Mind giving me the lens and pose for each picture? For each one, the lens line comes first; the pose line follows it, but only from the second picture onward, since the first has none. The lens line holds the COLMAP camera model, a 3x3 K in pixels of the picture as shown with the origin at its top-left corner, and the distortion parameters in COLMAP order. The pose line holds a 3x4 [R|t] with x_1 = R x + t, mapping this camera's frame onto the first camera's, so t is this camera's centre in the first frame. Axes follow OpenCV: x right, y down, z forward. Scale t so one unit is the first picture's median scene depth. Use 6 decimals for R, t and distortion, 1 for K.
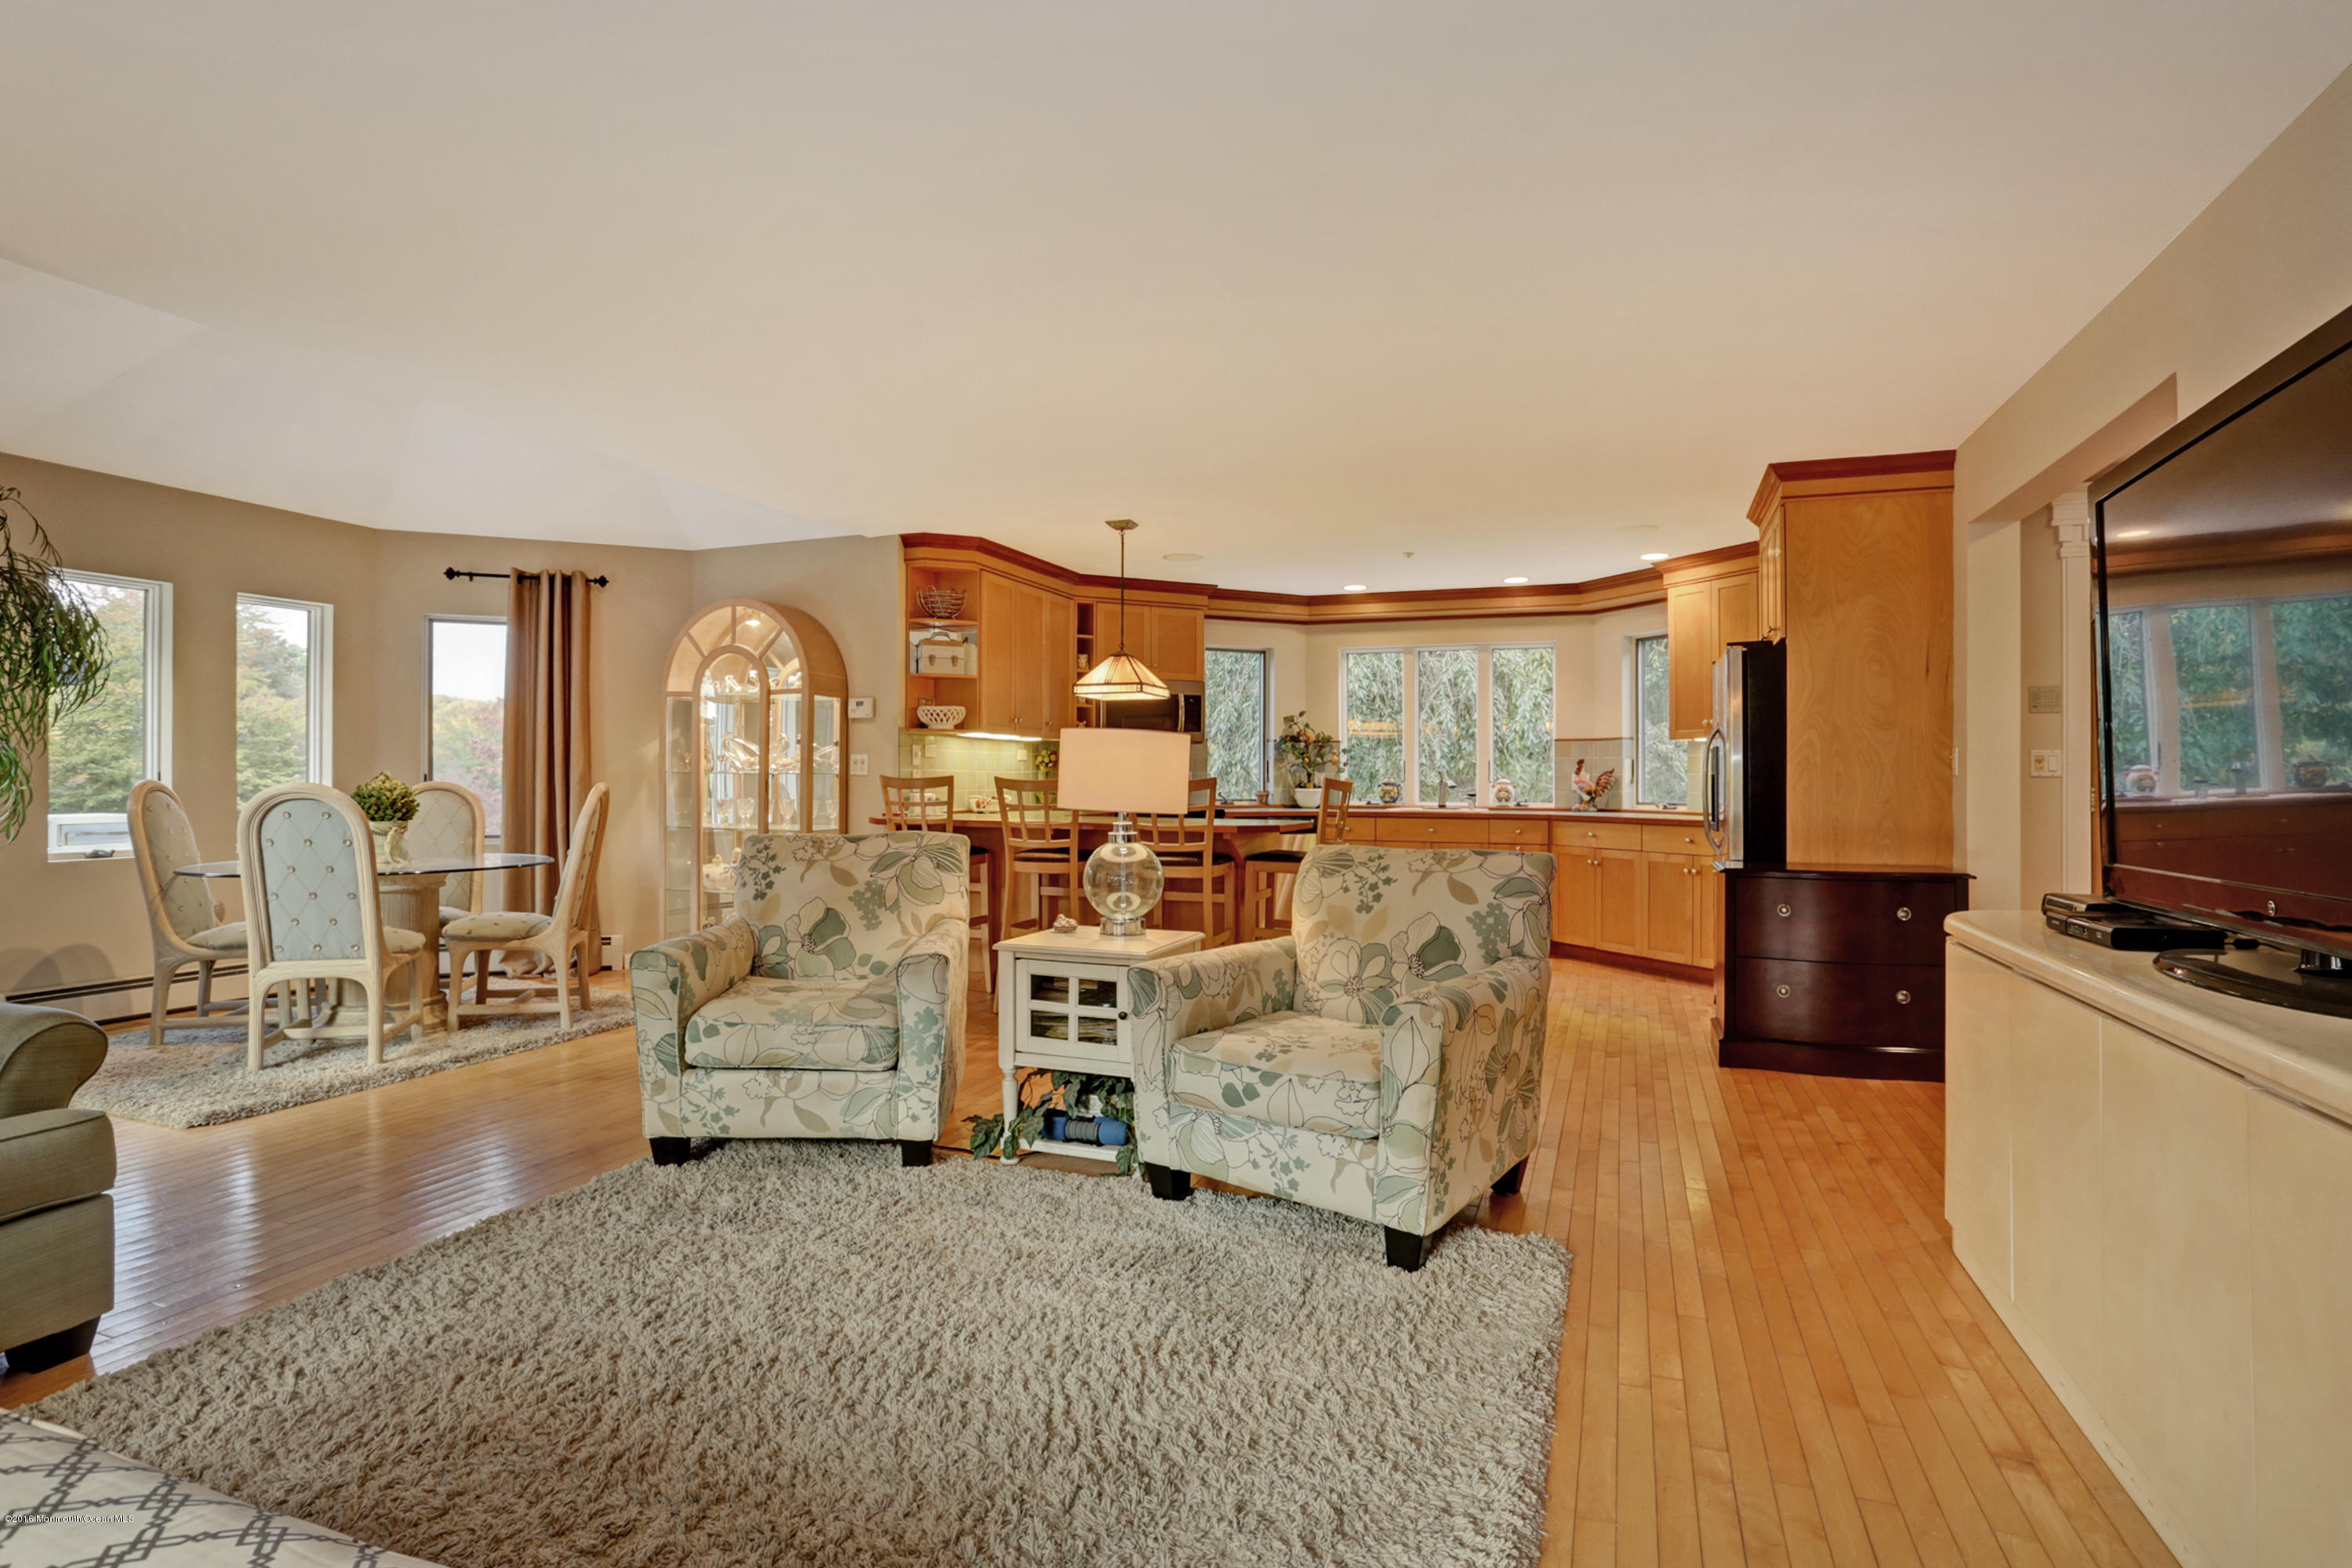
lens RADIAL K [[1149.4, 0, 1176.0], [0, 1149.4, 784.0], [0, 0, 1]] dist [-0.066933, 0.030121]
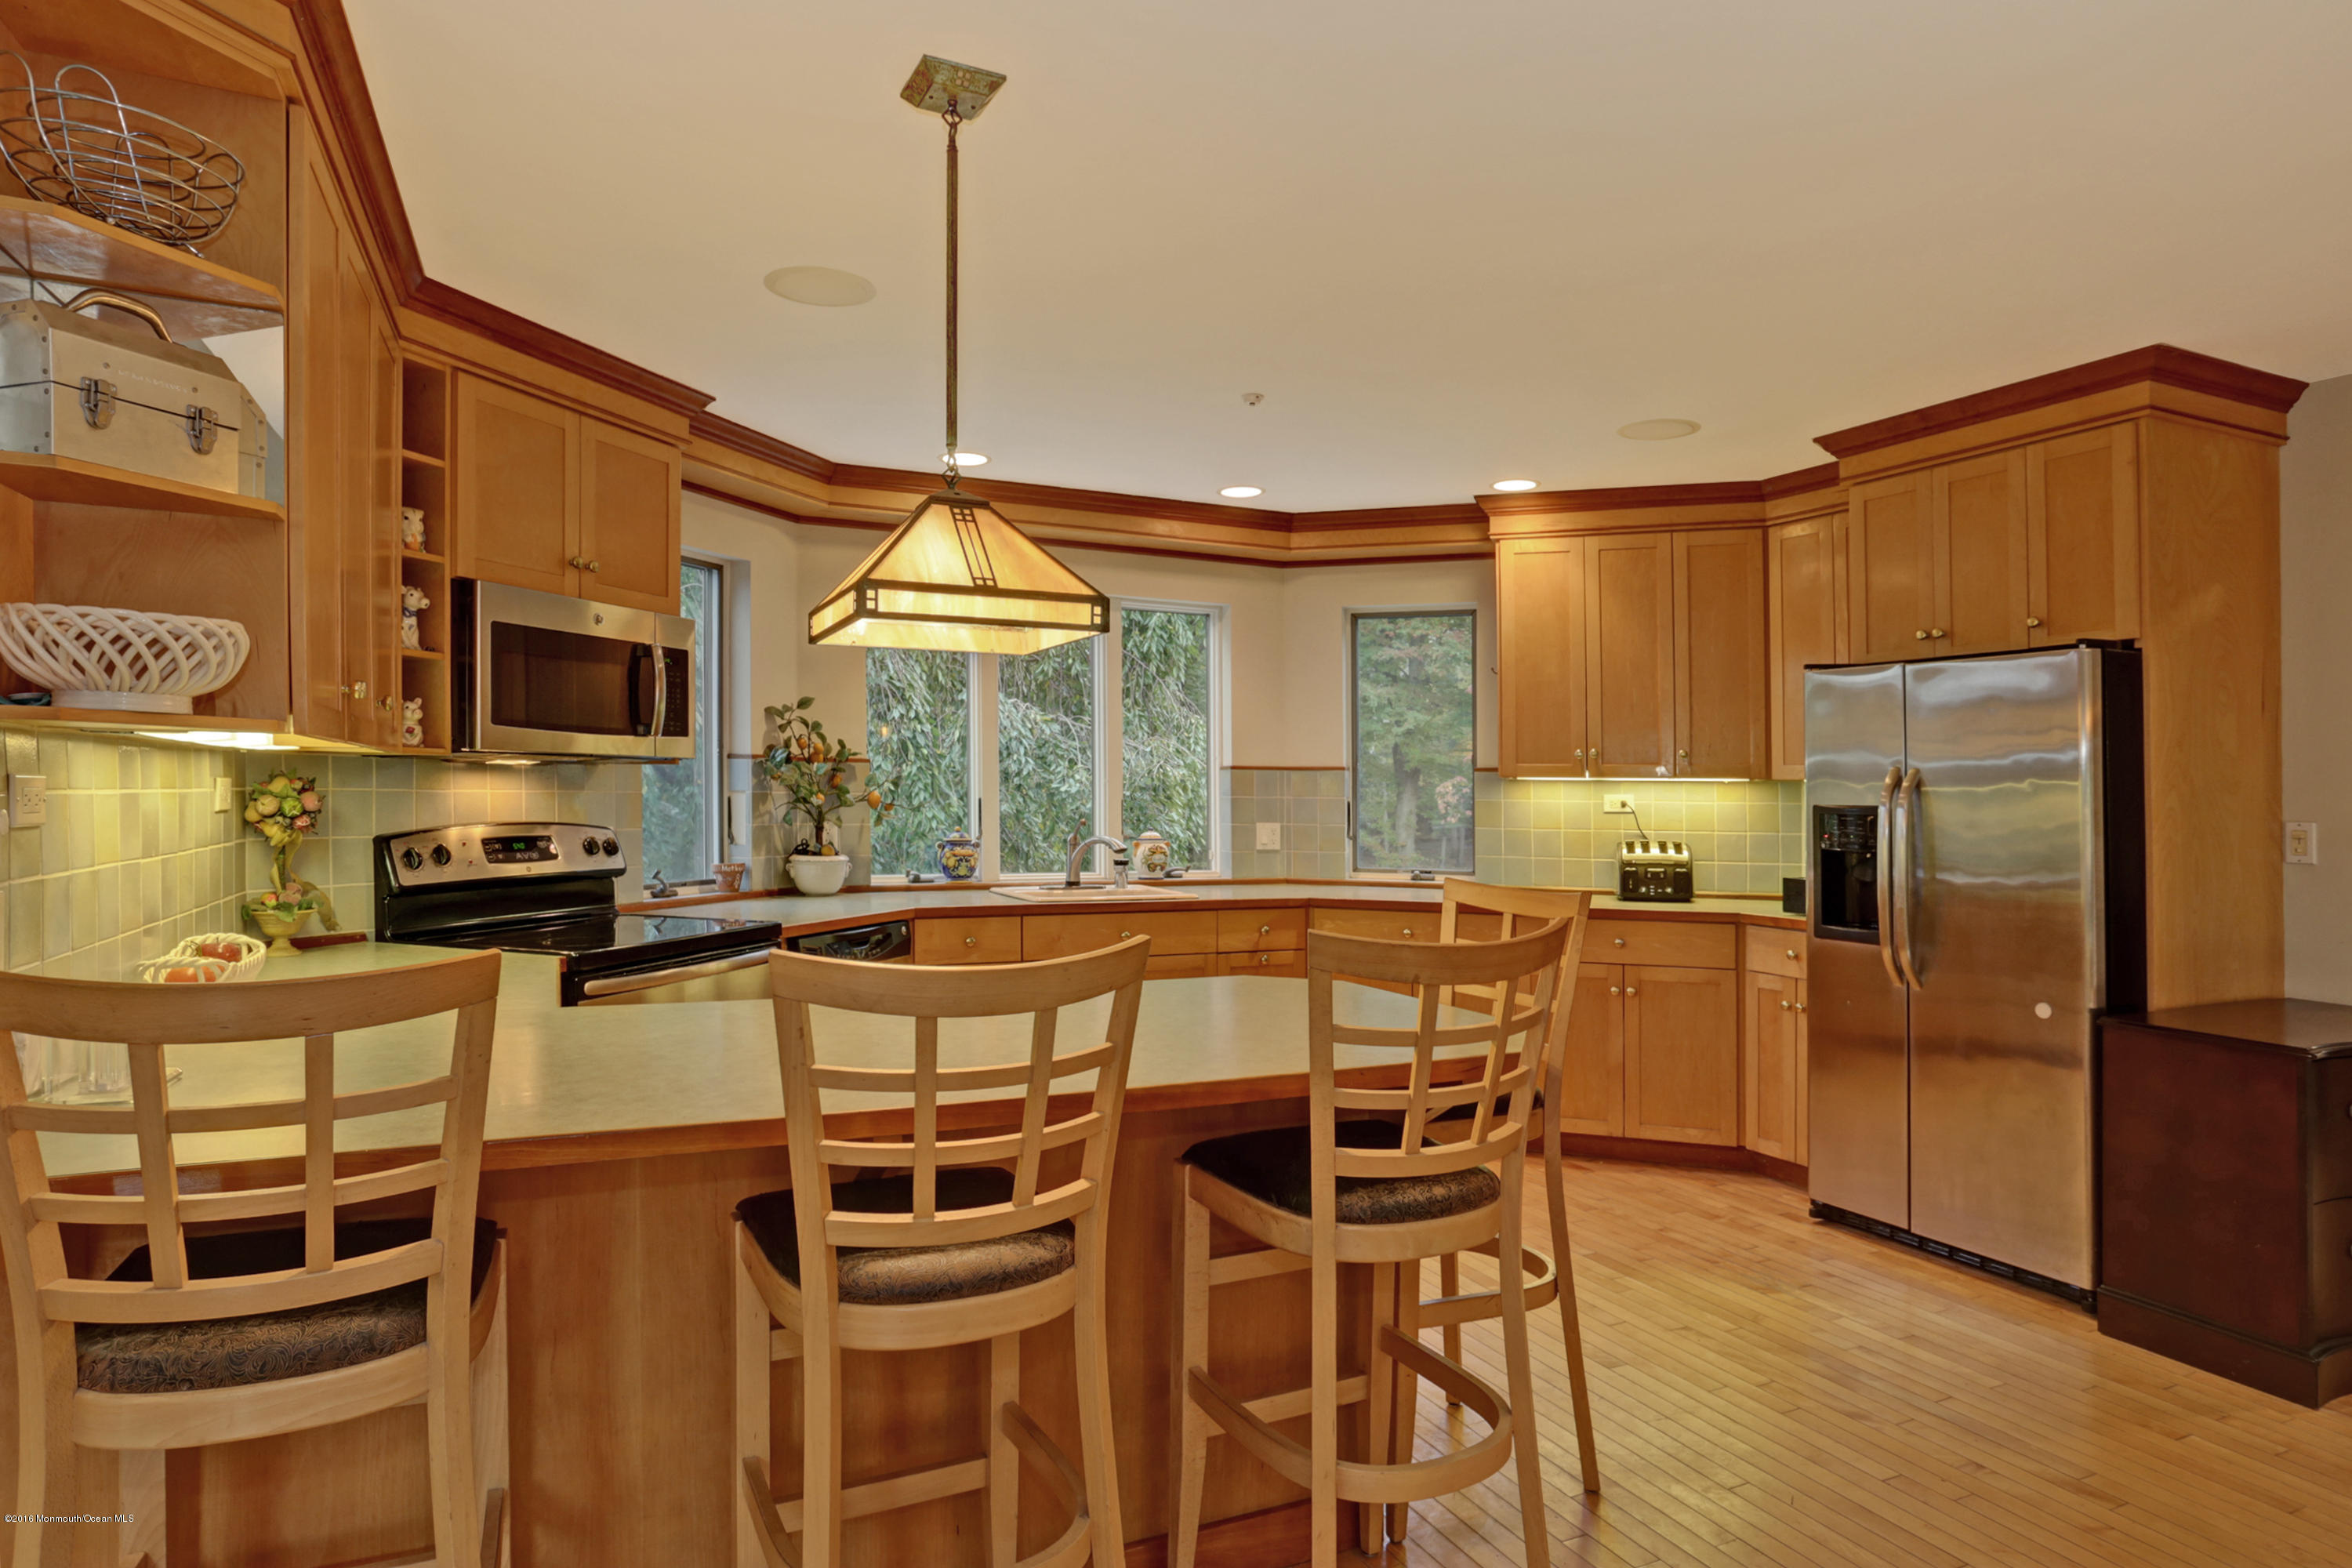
lens RADIAL K [[1361.6, 0, 1176.0], [0, 1361.6, 784.0], [0, 0, 1]] dist [0.000829, 0.000360]
pose [[0.709667, 0.009115, 0.704478, -0.211534], [-0.003251, 0.999948, -0.009663, -0.024615], [-0.704530, 0.004567, 0.709660, 0.536936]]
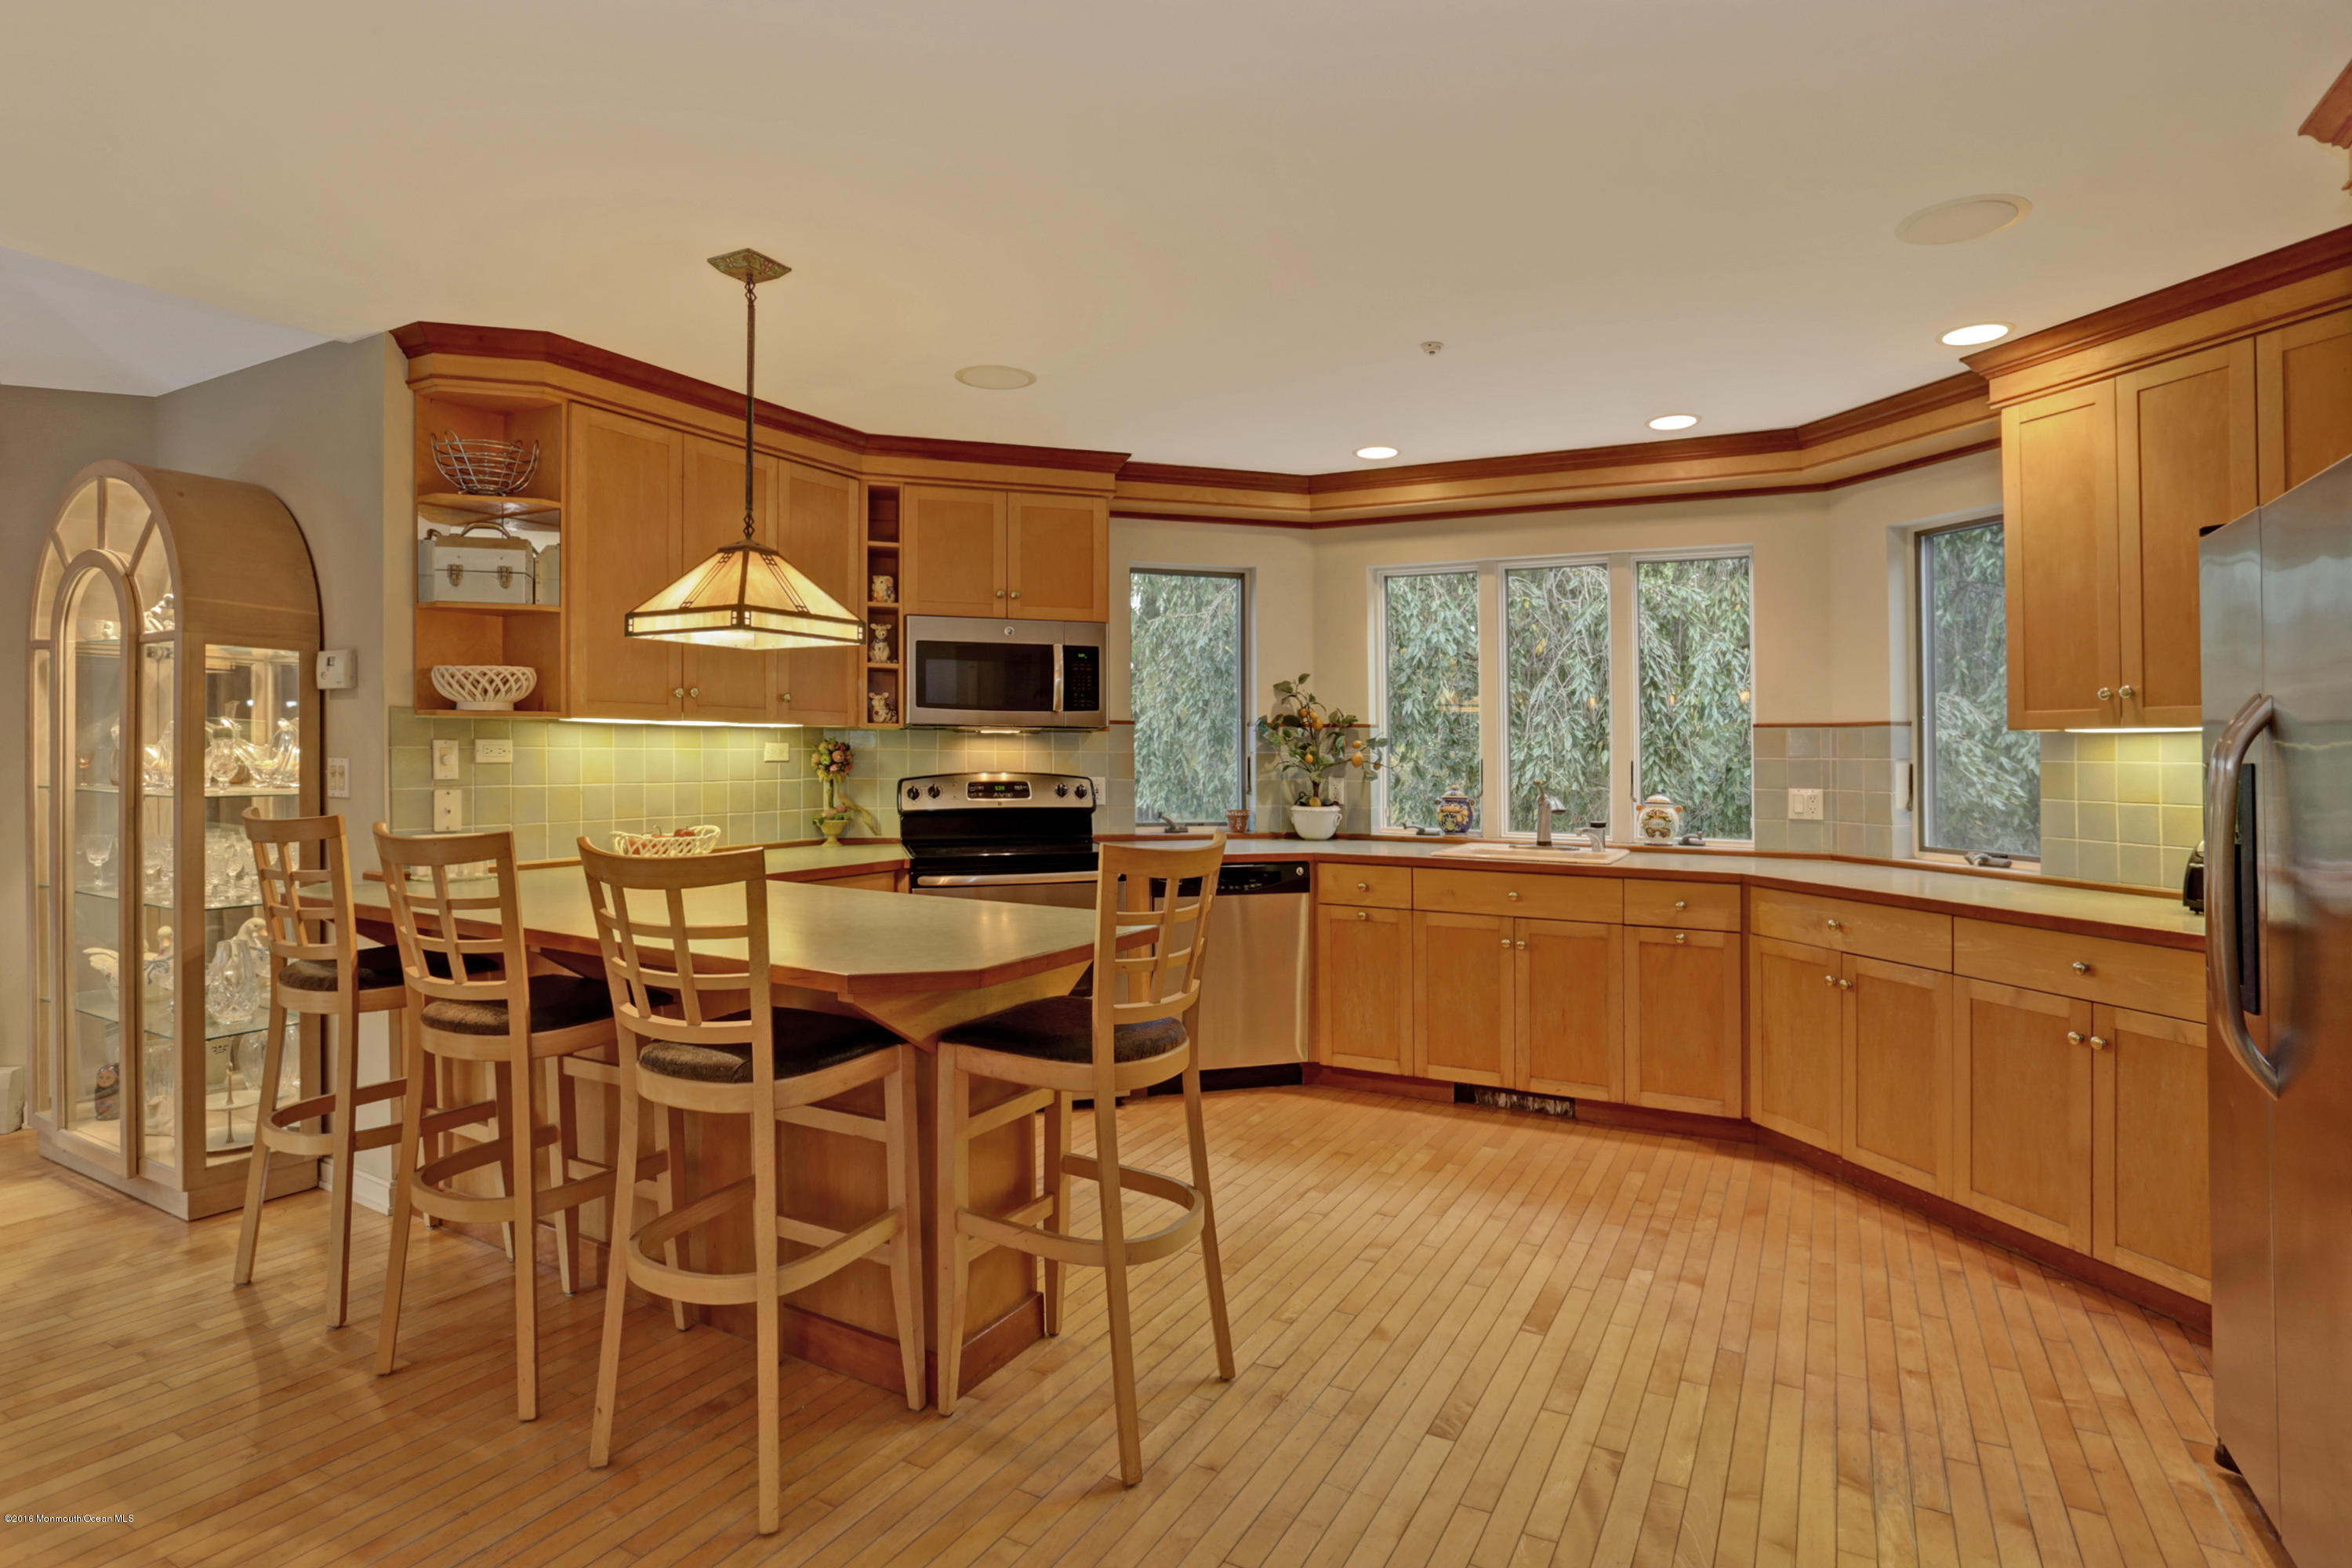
lens RADIAL K [[1203.5, 0, 1193.2], [0, 1203.5, 721.3], [0, 0, 1]] dist [-0.026867, 0.000375]
pose [[0.992881, 0.000569, -0.119105, 0.144390], [-0.004024, 0.999578, -0.028764, -0.024579], [0.119039, 0.029039, 0.992465, 0.431563]]
